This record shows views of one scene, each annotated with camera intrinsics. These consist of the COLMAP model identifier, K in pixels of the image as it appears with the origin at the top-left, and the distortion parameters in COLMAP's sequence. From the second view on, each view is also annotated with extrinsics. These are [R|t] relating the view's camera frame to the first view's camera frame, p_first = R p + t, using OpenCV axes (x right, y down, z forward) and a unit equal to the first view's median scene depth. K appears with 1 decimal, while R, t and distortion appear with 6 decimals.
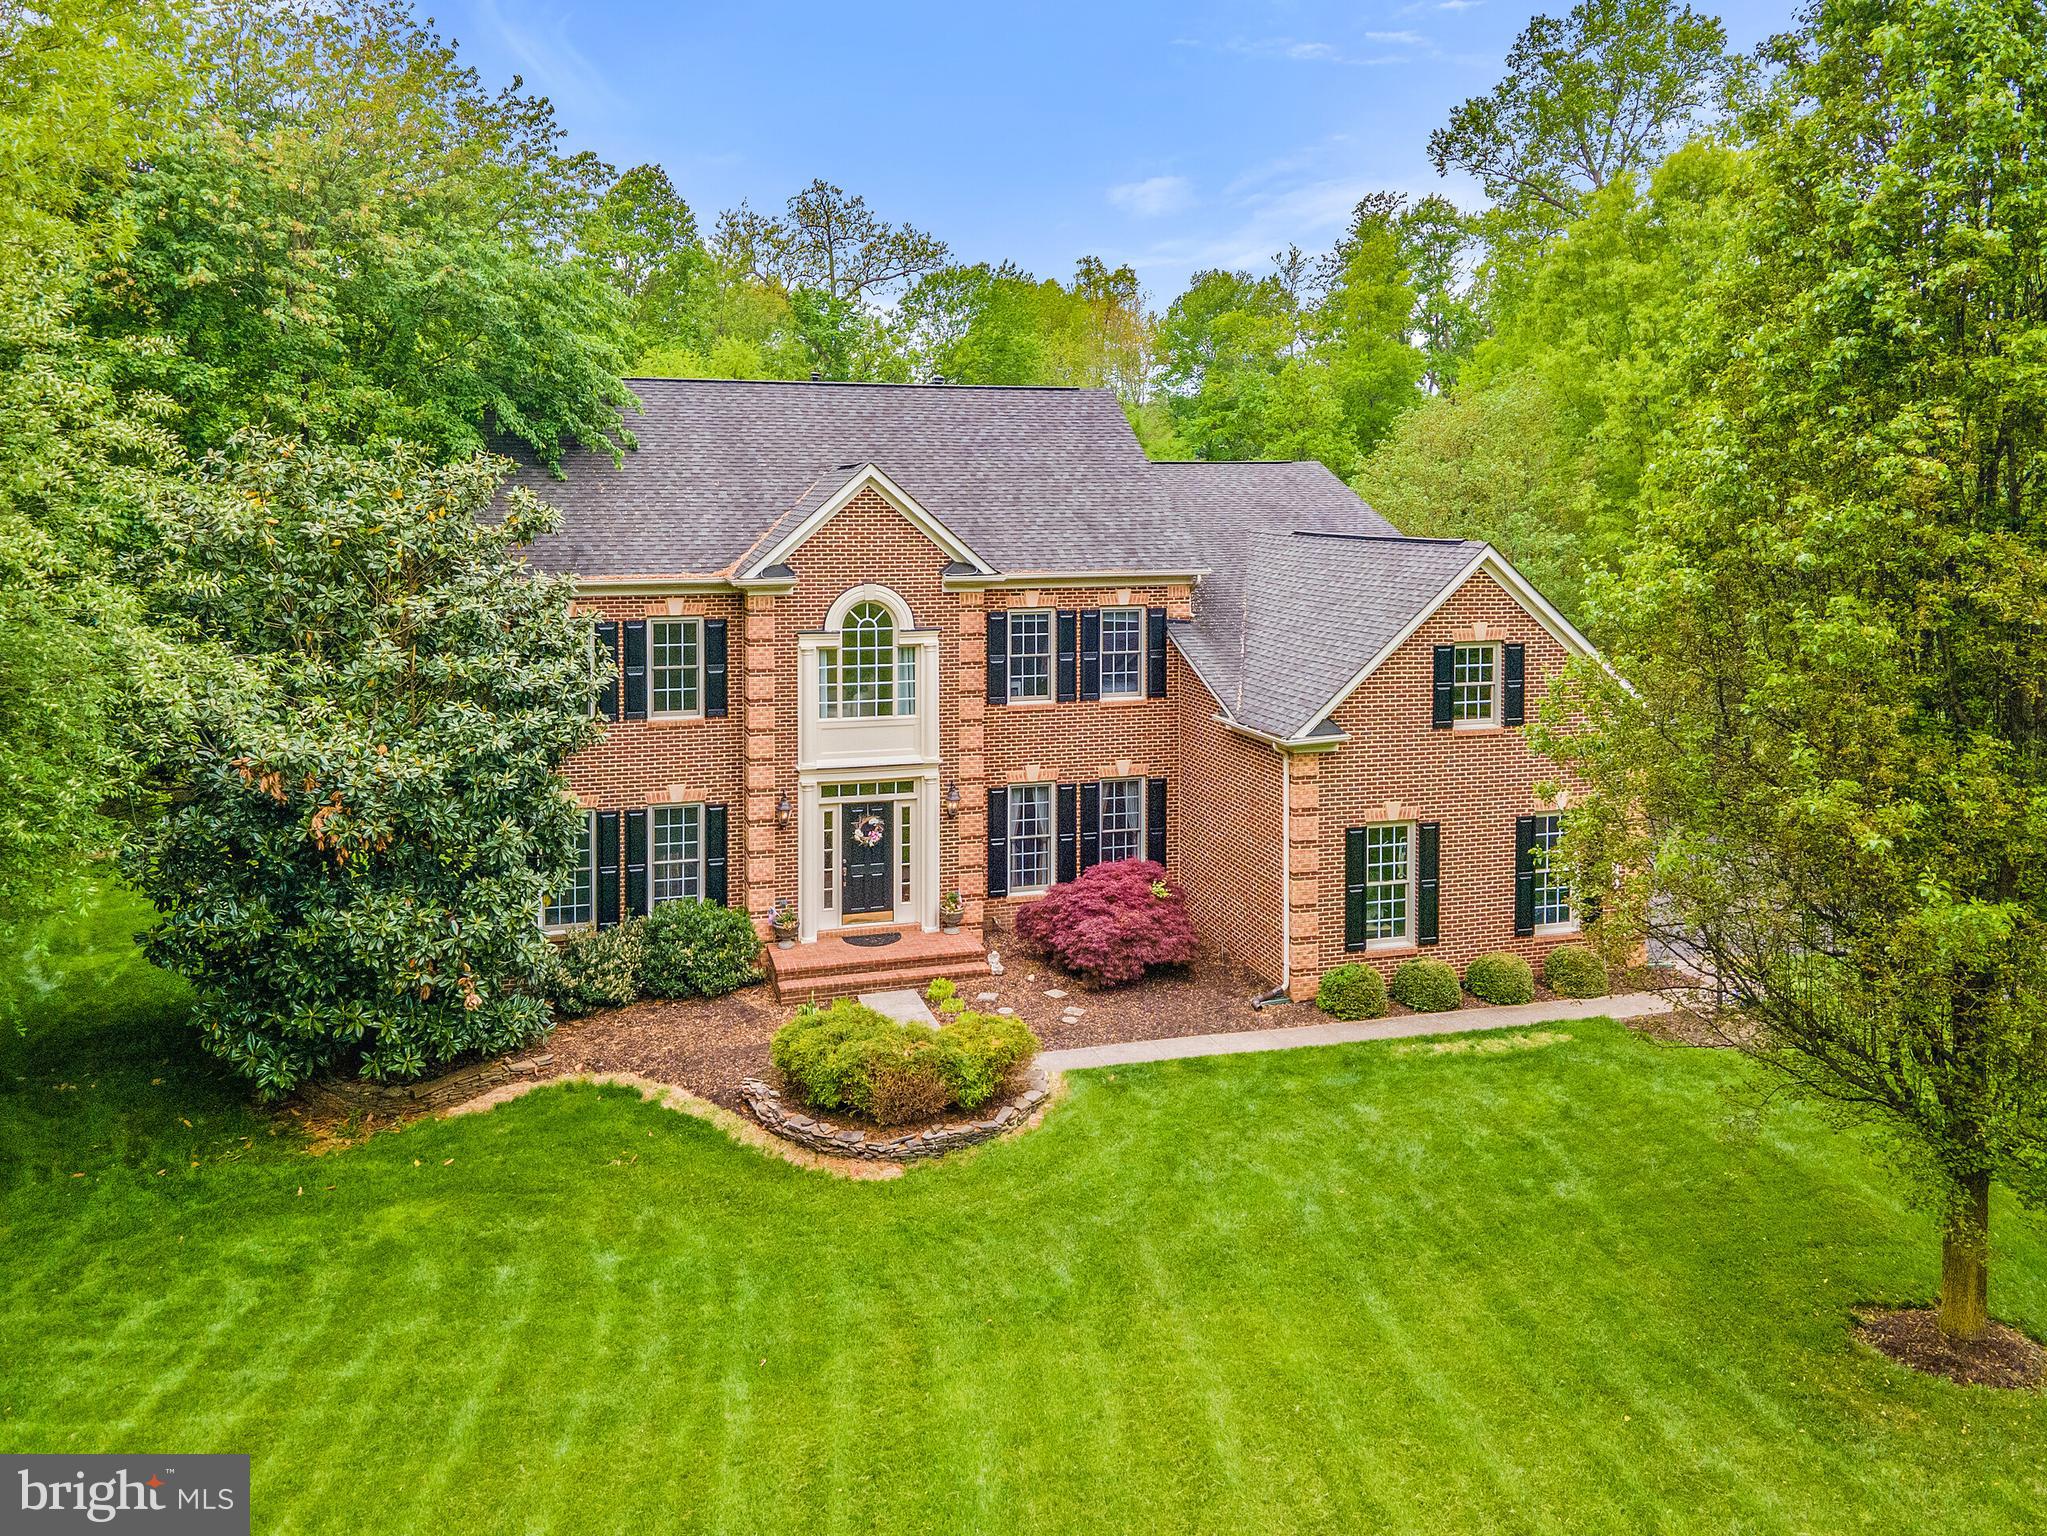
lens RADIAL K [[1392.1, 0, 1033.3], [0, 1392.1, 596.1], [0, 0, 1]] dist [0.019462, -0.001771]
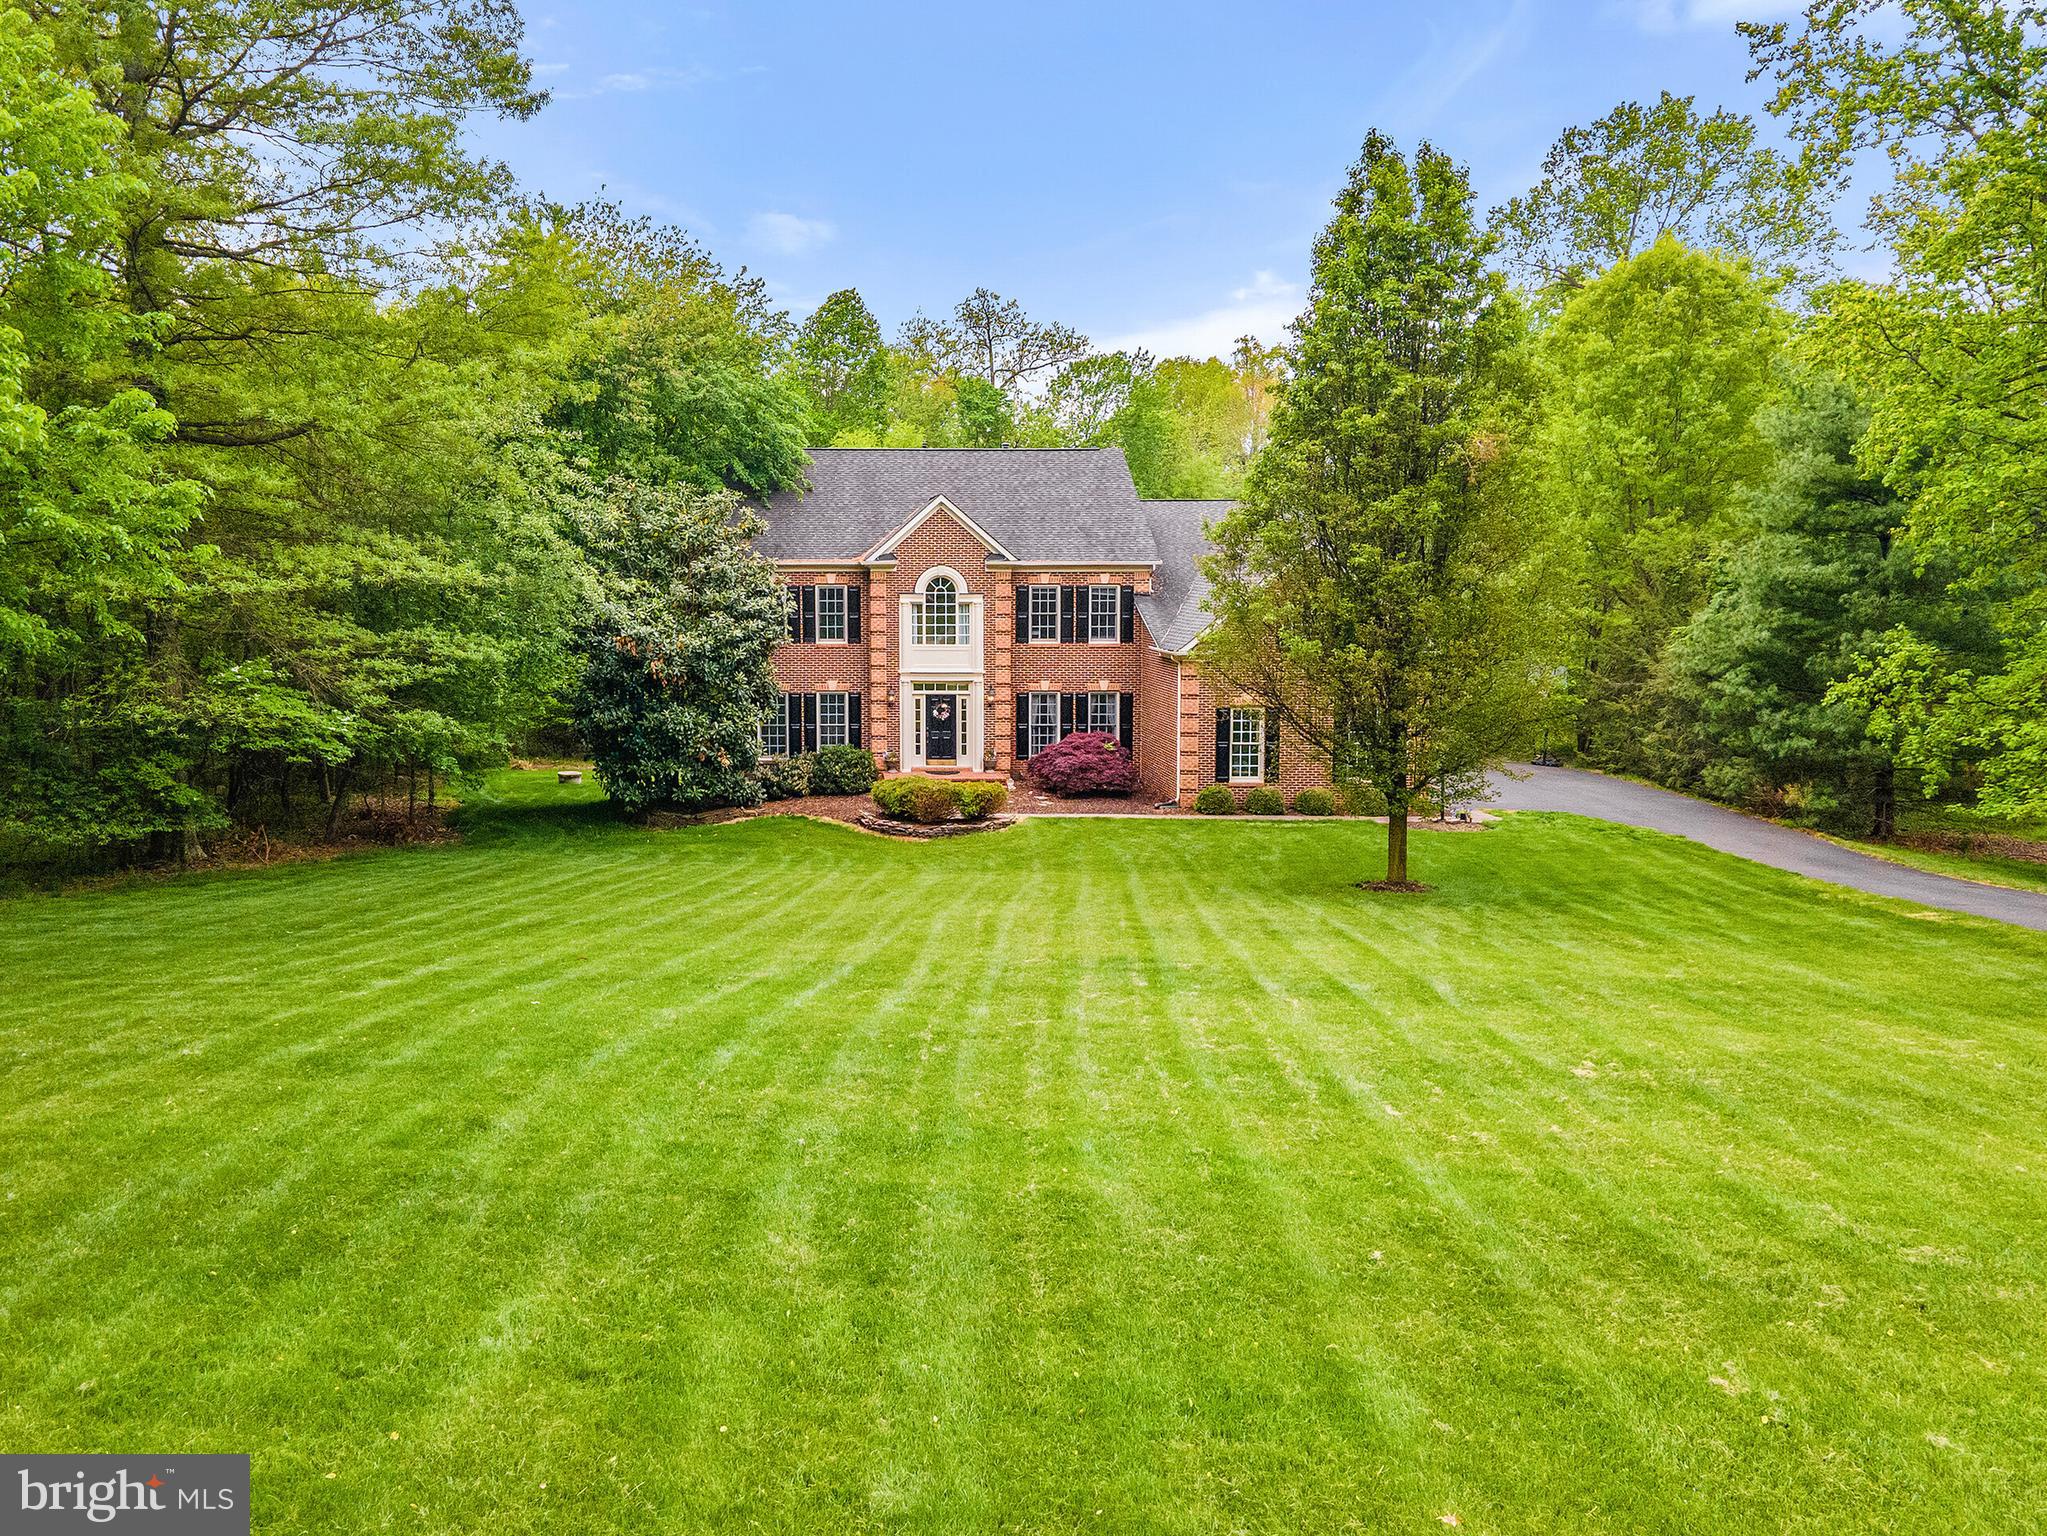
lens RADIAL K [[1461.7, 0, 1023.5], [0, 1461.7, 768.0], [0, 0, 1]] dist [0.029067, 0.000976]
pose [[0.985472, 0.012245, -0.169398, 0.291159], [-0.003192, 0.998557, 0.053610, 0.143558], [0.169810, -0.052291, 0.984089, -0.768504]]
